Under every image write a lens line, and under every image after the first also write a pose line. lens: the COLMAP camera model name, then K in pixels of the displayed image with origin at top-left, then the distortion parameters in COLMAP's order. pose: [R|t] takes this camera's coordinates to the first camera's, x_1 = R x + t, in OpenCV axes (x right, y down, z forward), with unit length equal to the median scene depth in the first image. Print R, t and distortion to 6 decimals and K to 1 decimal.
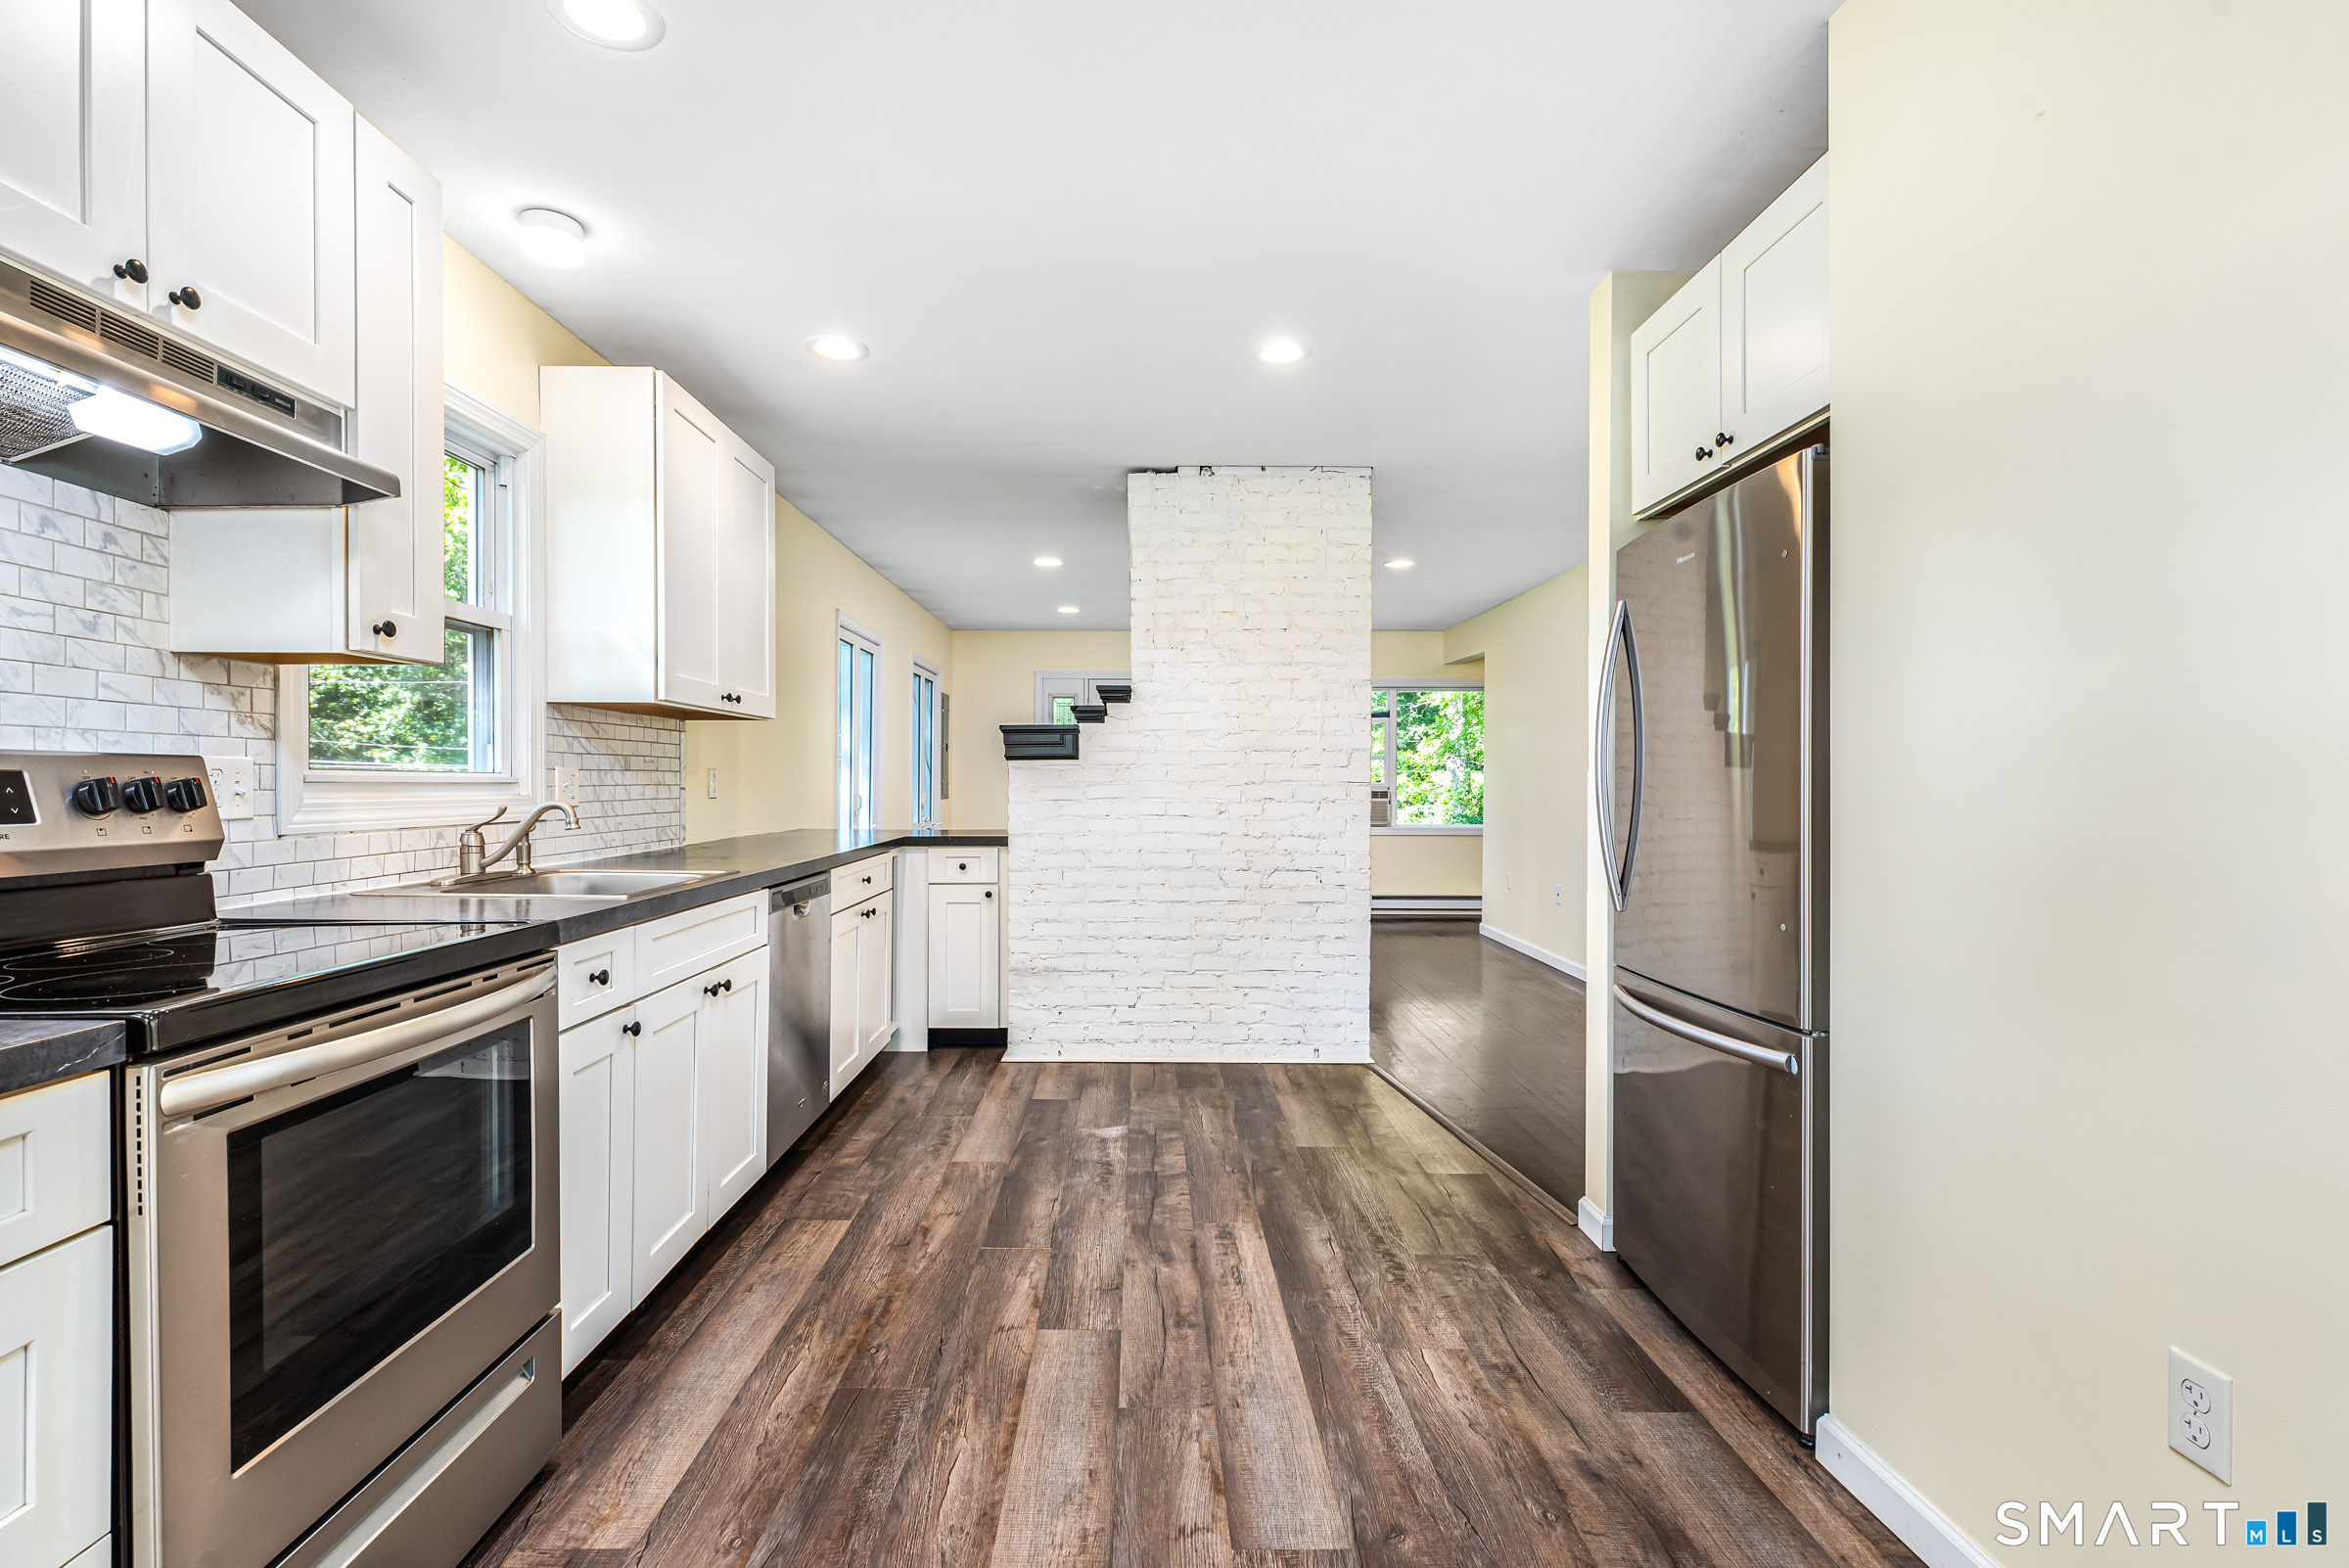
lens RADIAL K [[1087.9, 0, 1181.9], [0, 1087.9, 794.1], [0, 0, 1]] dist [0.014989, -0.008158]
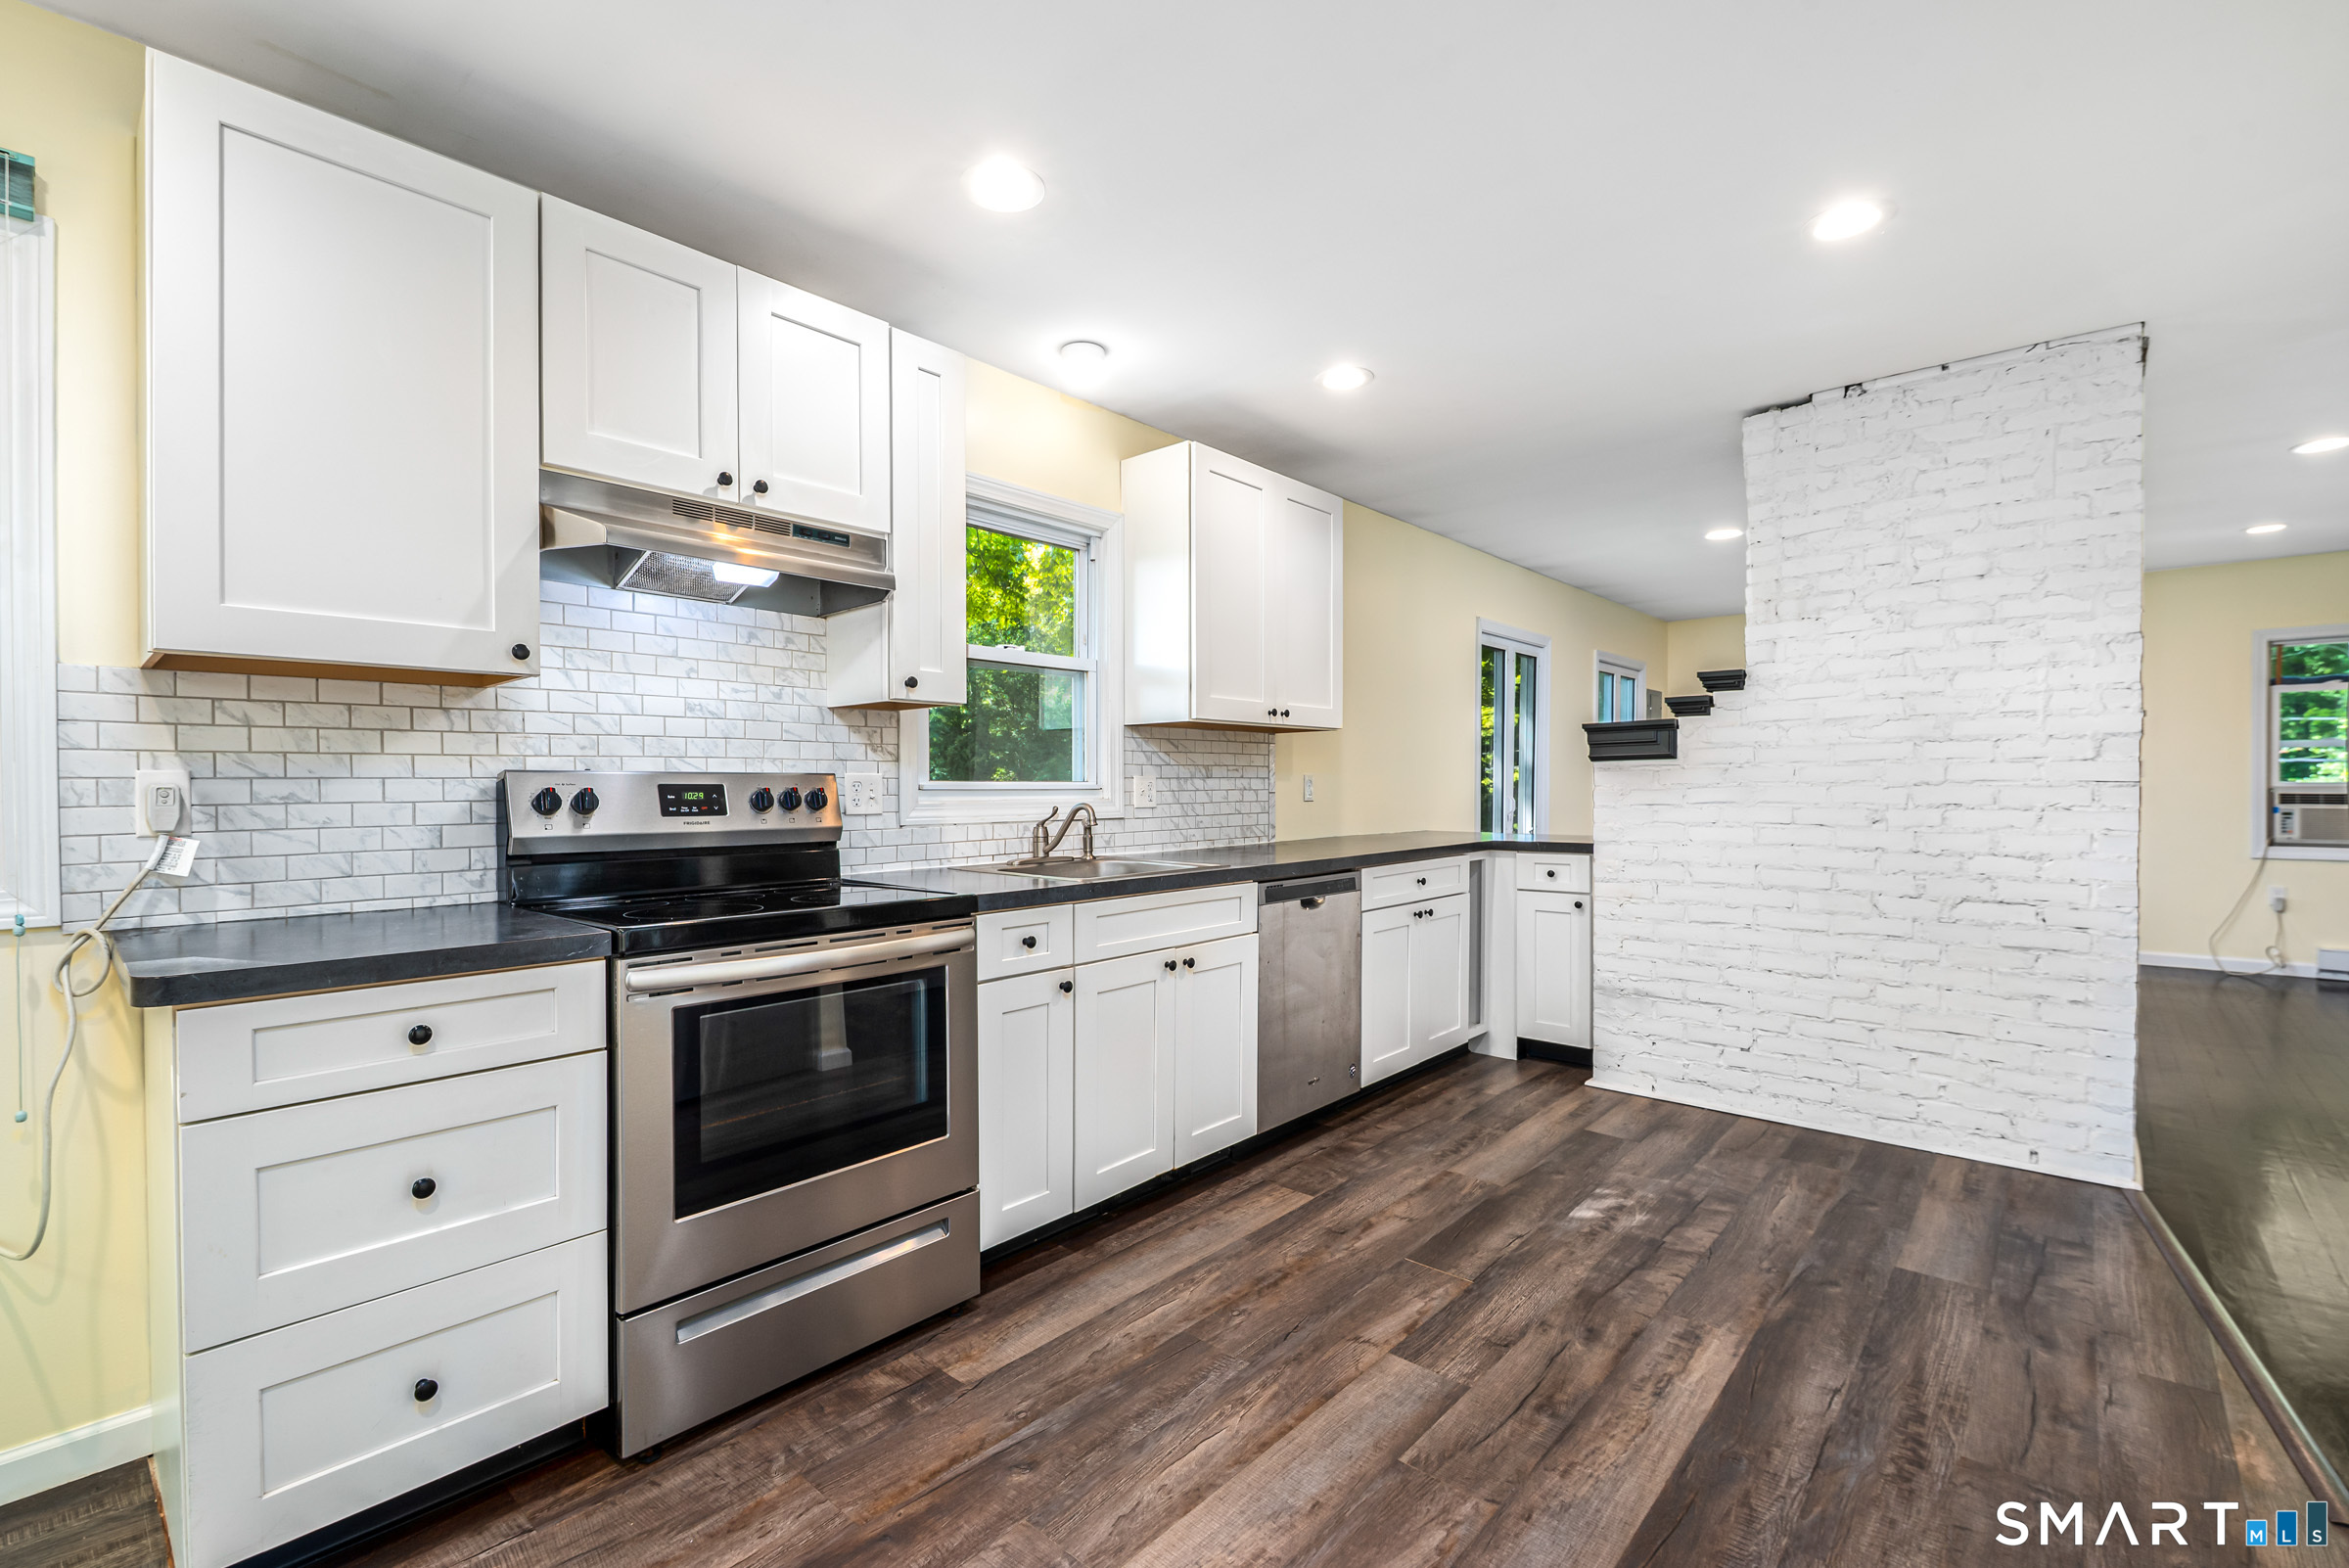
lens RADIAL K [[1044.7, 0, 1151.7], [0, 1044.7, 800.3], [0, 0, 1]] dist [0.009334, -0.007015]
pose [[0.723681, 0.002884, -0.690129, 0.346153], [-0.000505, 0.999993, 0.003650, -0.001826], [0.690135, -0.002293, 0.723677, 0.180741]]
